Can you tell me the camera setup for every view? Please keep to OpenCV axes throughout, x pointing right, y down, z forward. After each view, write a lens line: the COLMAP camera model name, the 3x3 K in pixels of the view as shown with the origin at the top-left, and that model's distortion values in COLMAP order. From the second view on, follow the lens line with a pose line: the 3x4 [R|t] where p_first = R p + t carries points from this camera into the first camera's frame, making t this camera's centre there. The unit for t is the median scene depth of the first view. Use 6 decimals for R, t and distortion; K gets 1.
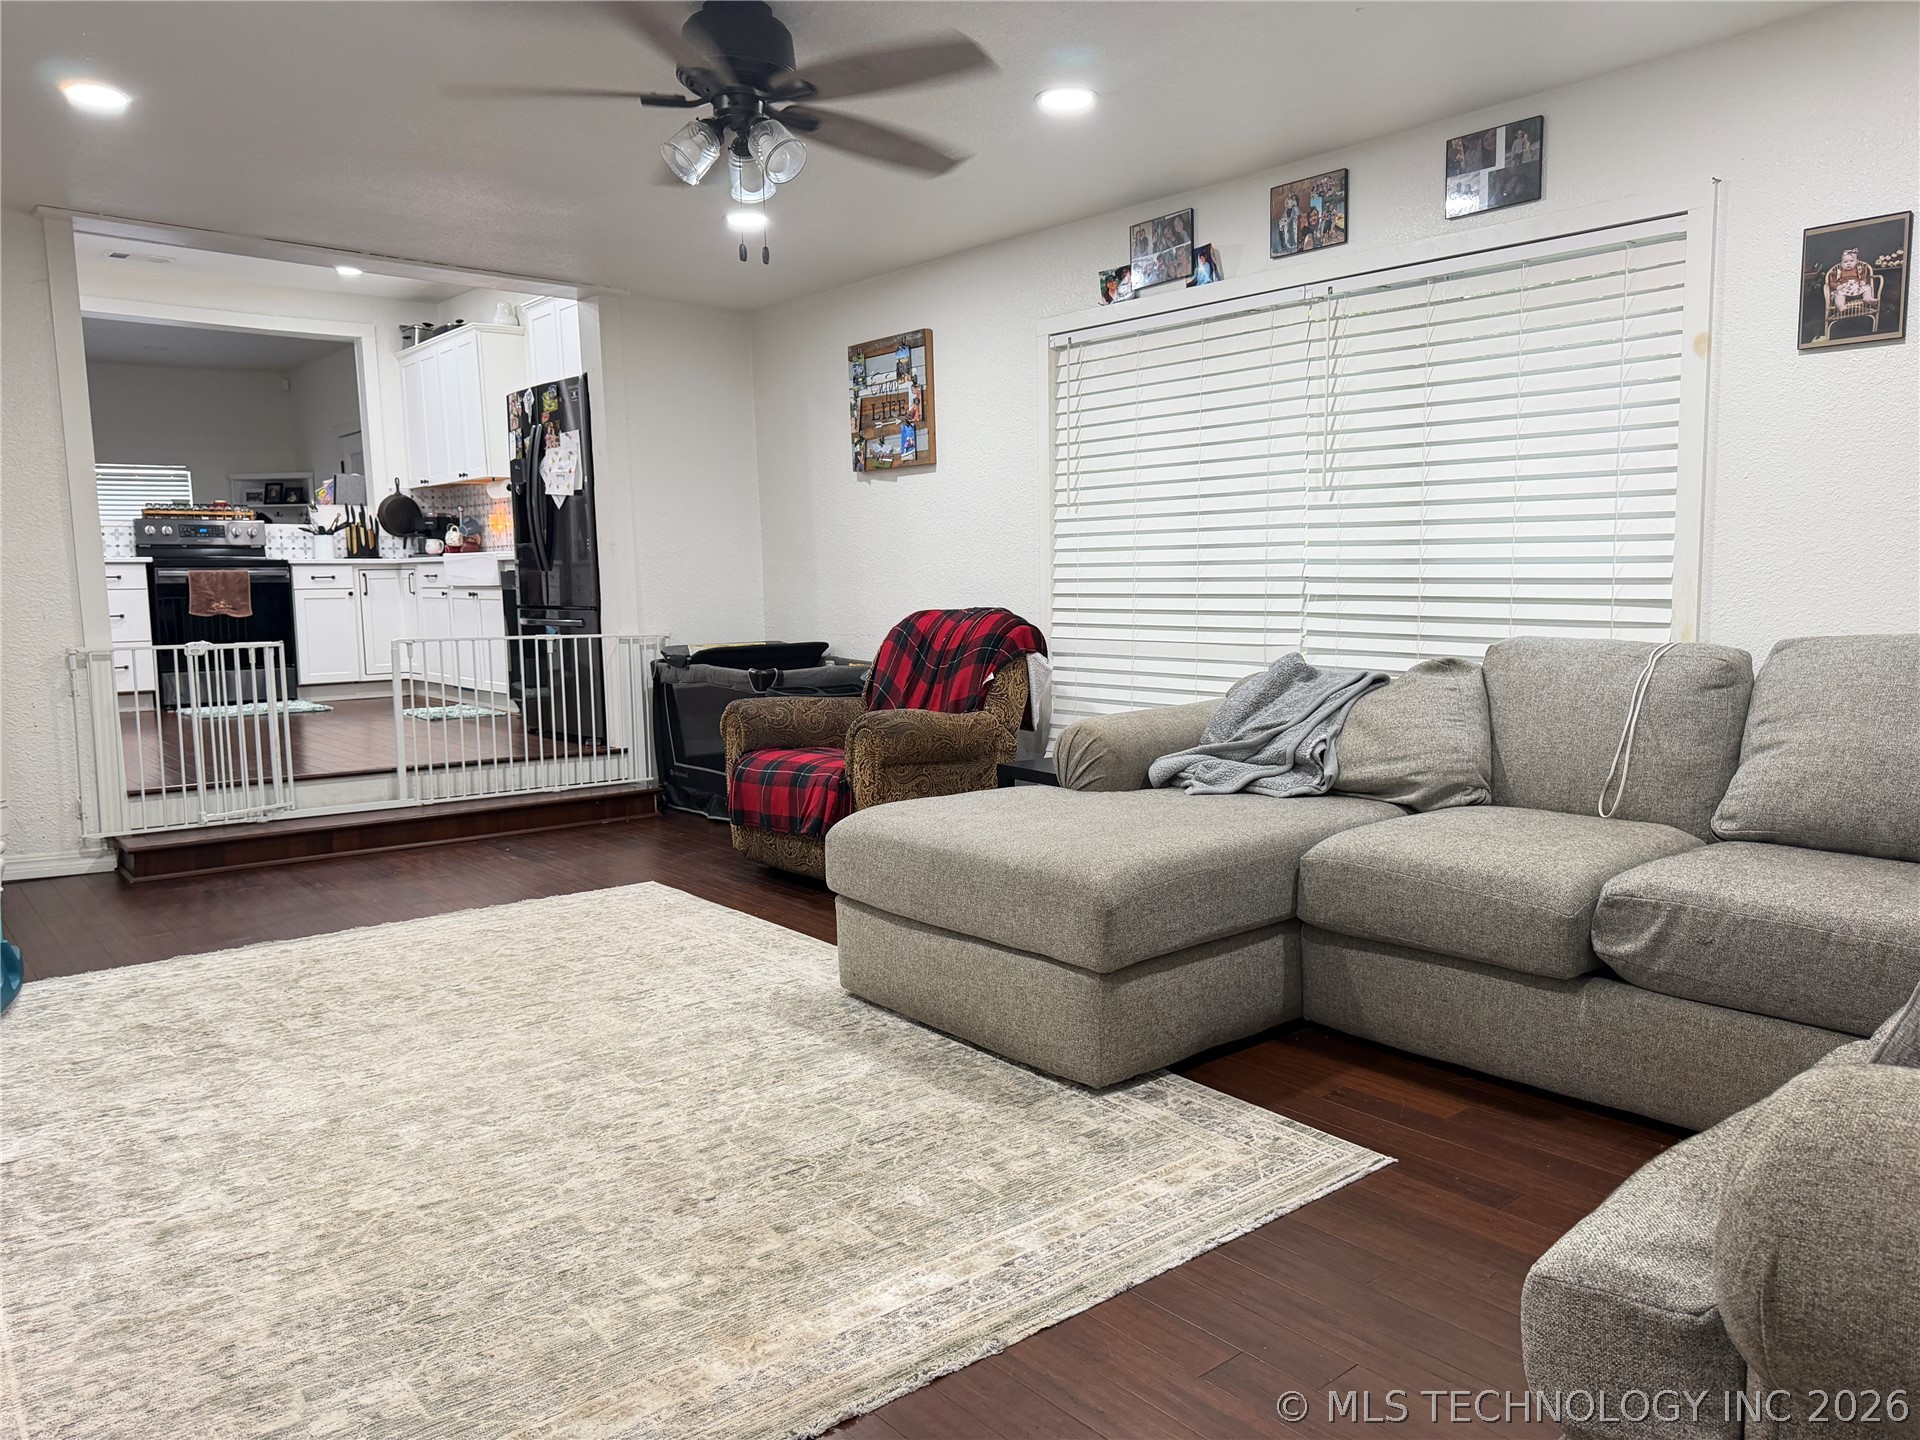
lens RADIAL K [[1349.9, 0, 950.1], [0, 1349.9, 727.0], [0, 0, 1]] dist [0.114596, -0.168449]
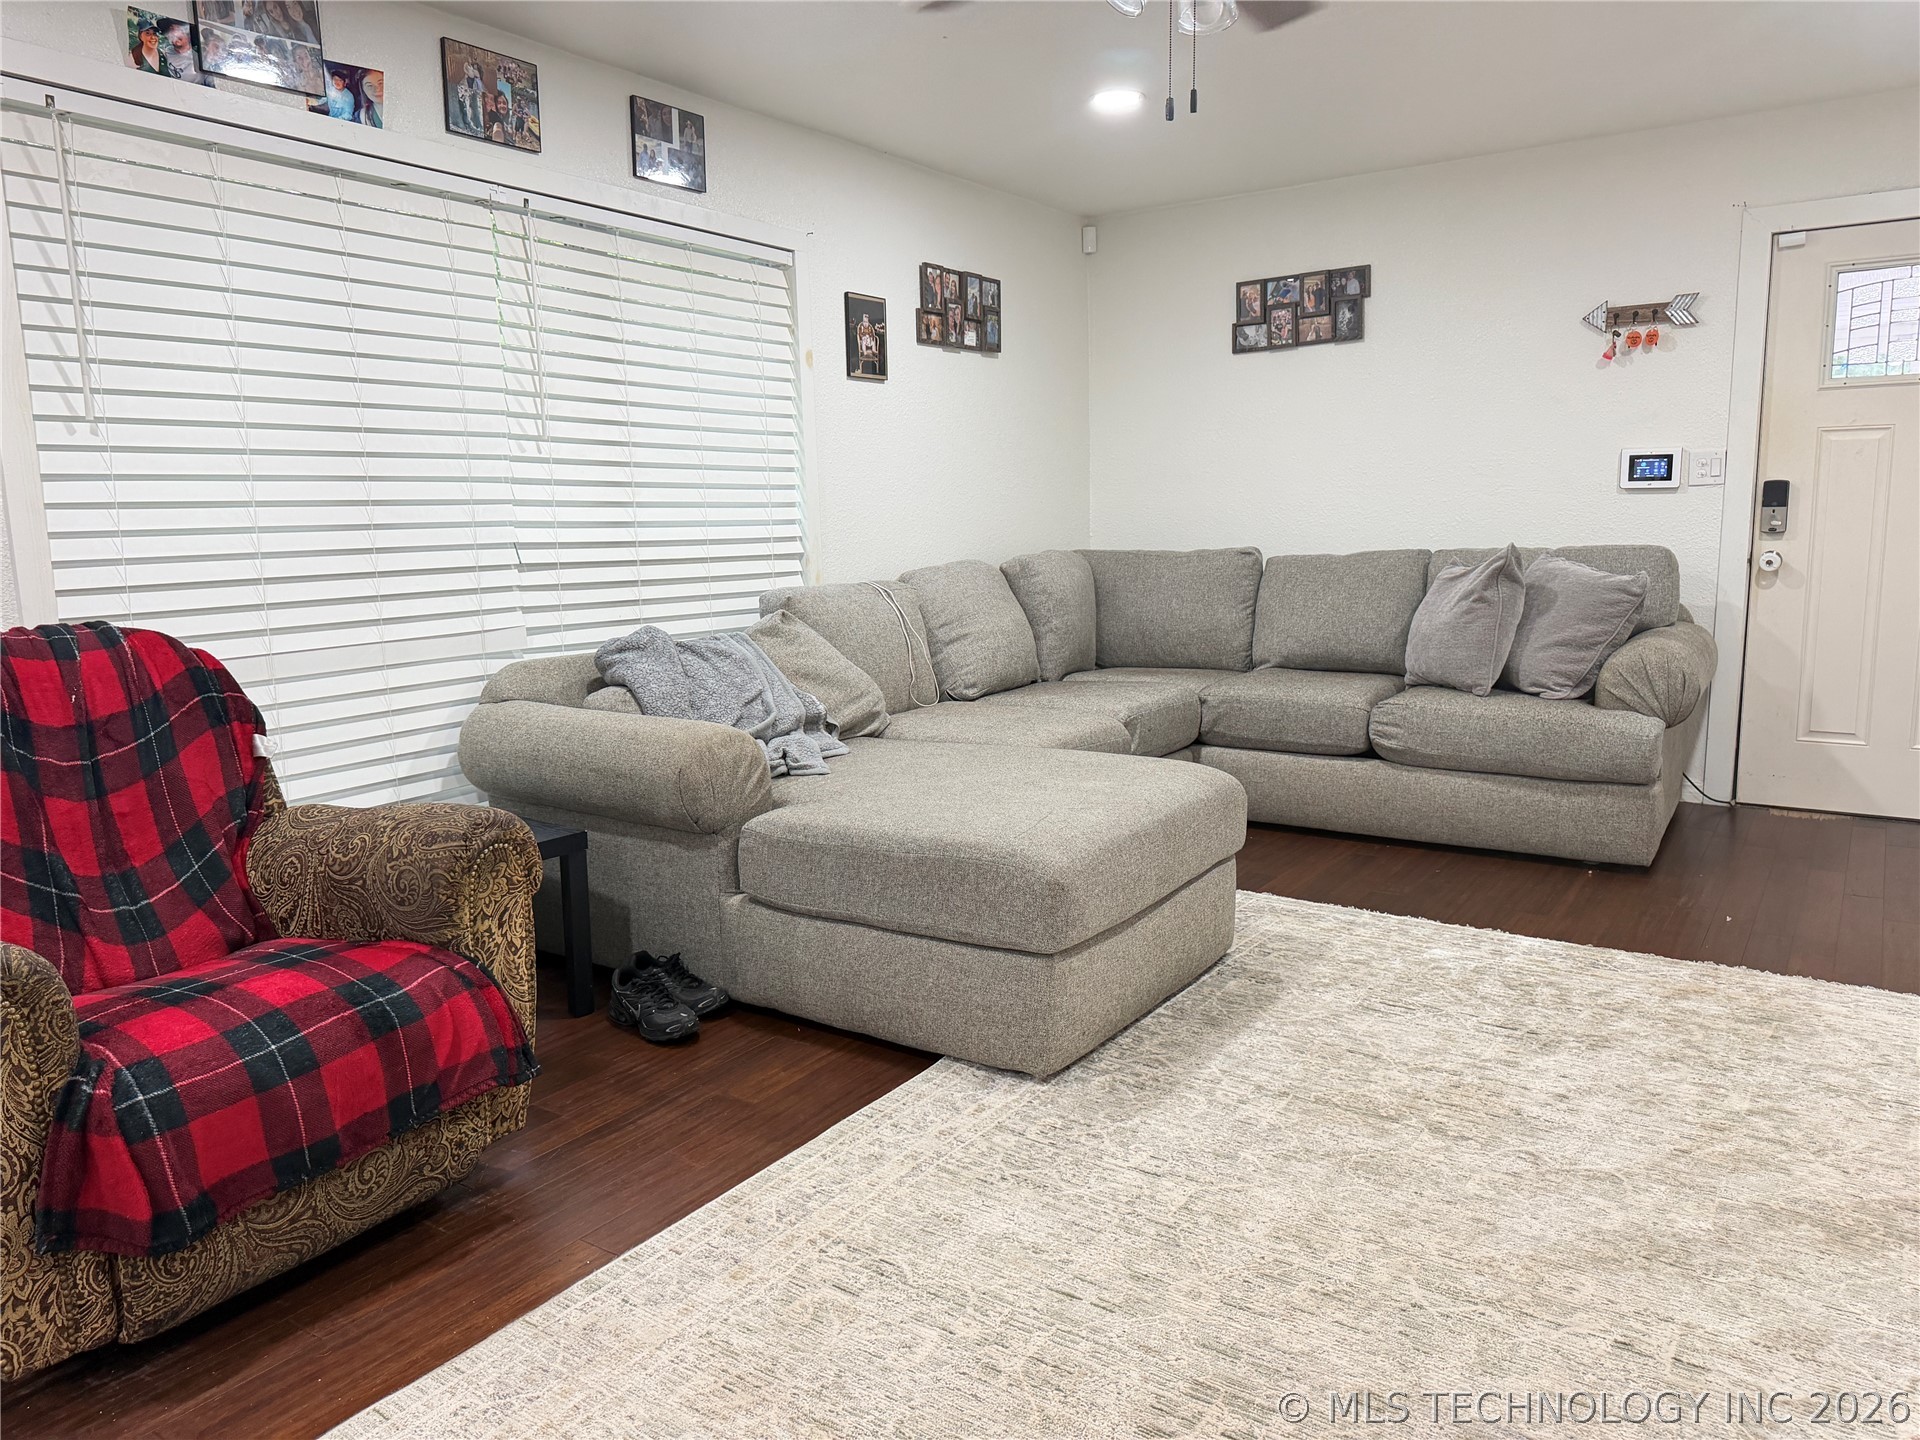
lens RADIAL K [[1347.9, 0, 959.8], [0, 1347.9, 727.8], [0, 0, 1]] dist [0.115532, -0.198879]
pose [[-0.281622, -0.140322, 0.949210, -0.644806], [0.129426, 0.974653, 0.182483, -0.122488], [-0.950757, 0.174243, -0.256322, 1.017663]]
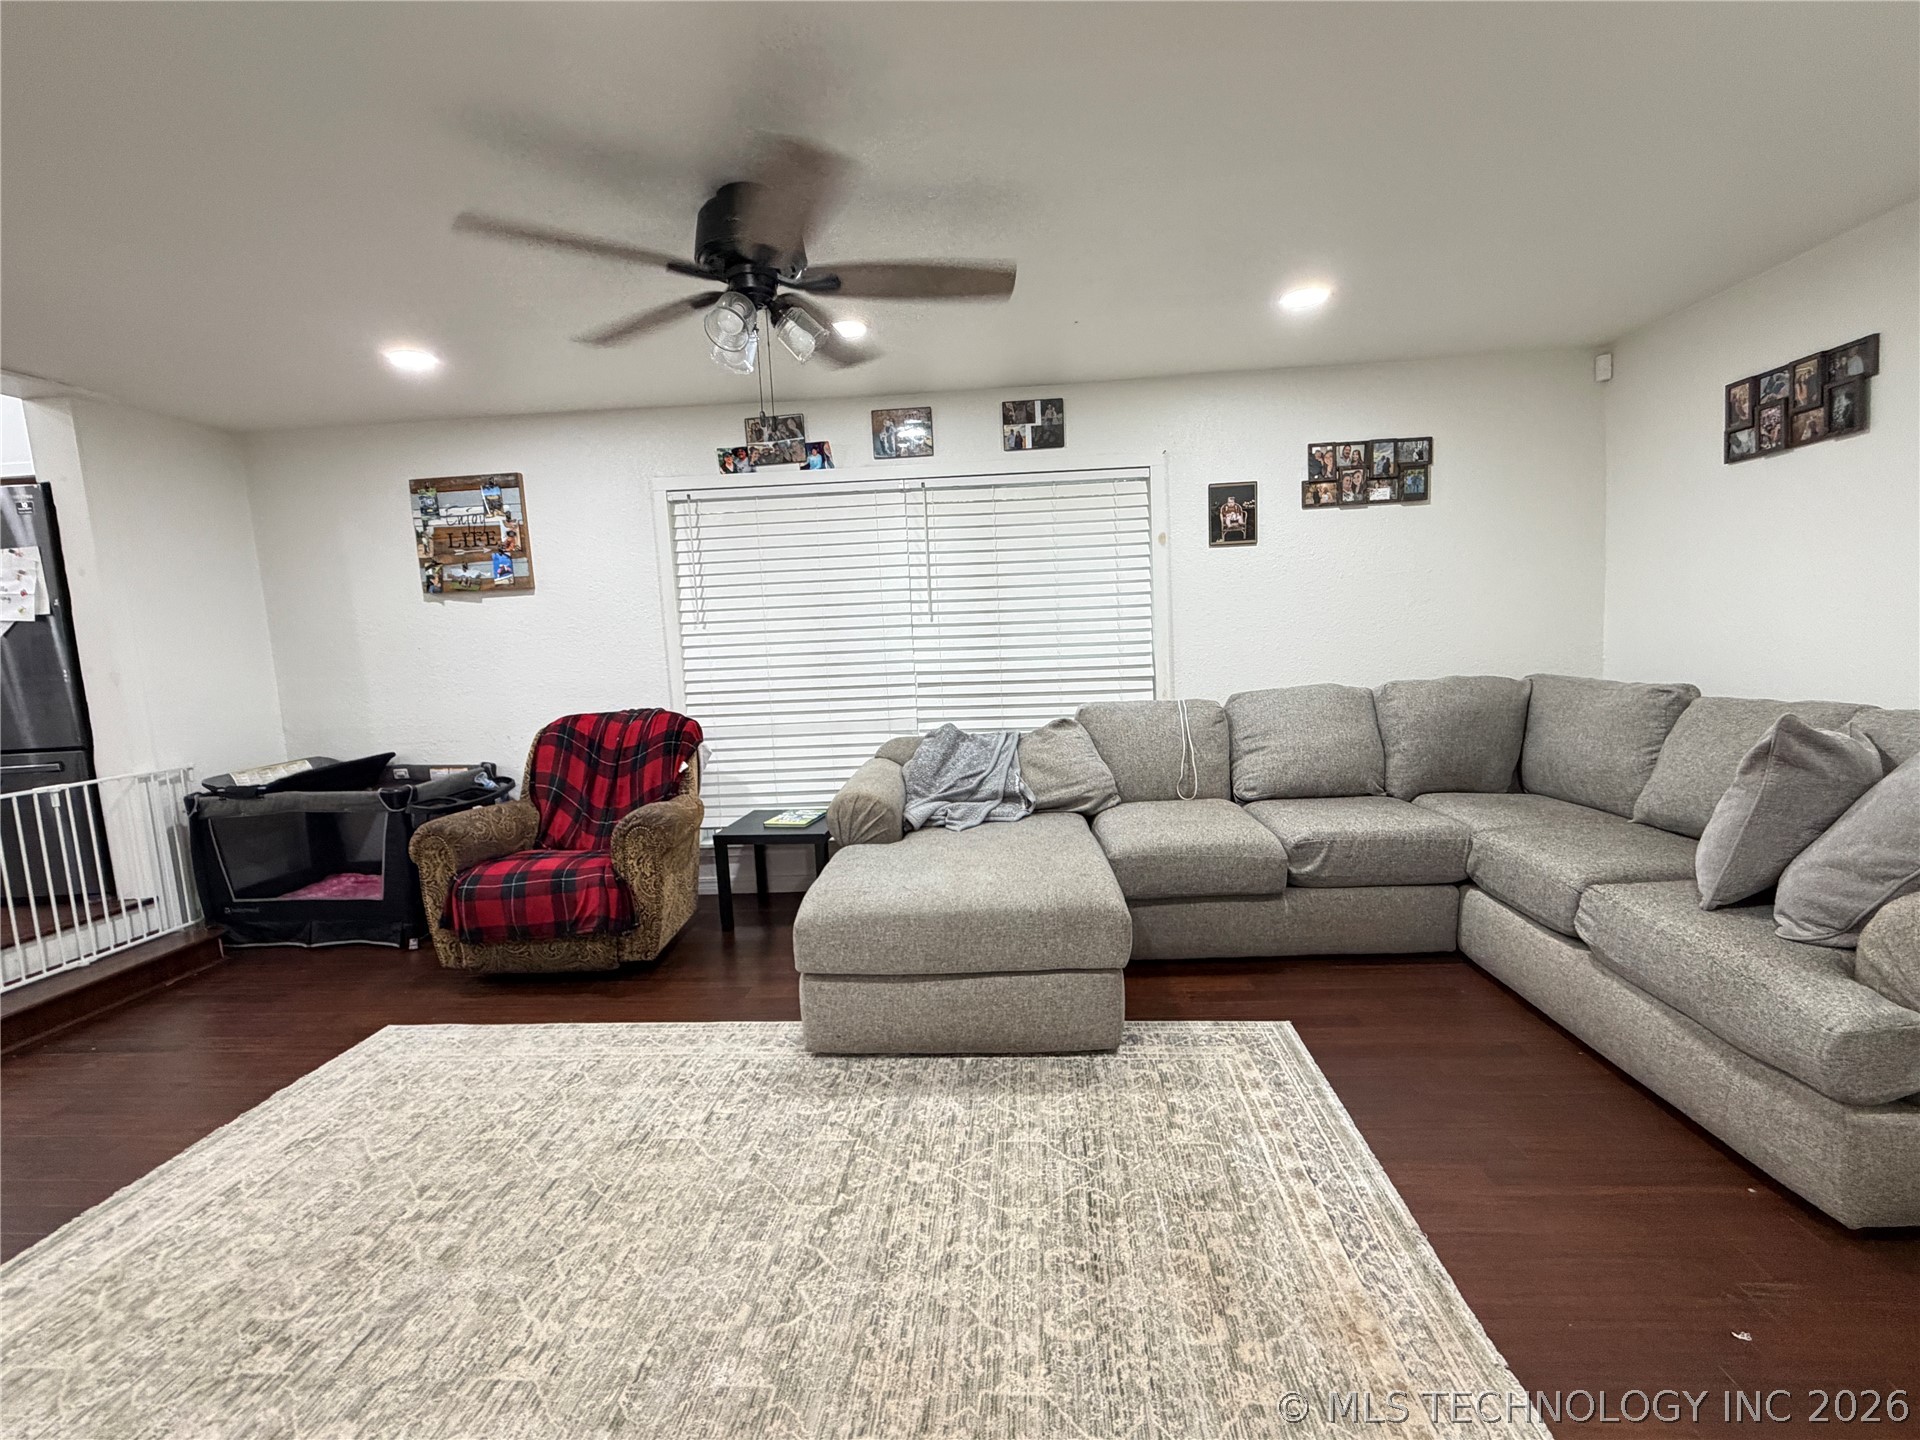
lens RADIAL K [[888.9, 0, 960.0], [0, 888.9, 720.0], [0, 0, 1]] dist [-0.013157, 0.011540]
pose [[0.689394, -0.100733, 0.717348, -0.427514], [0.119076, 0.992572, 0.024945, -0.079231], [-0.714532, 0.068222, 0.696268, 0.302465]]
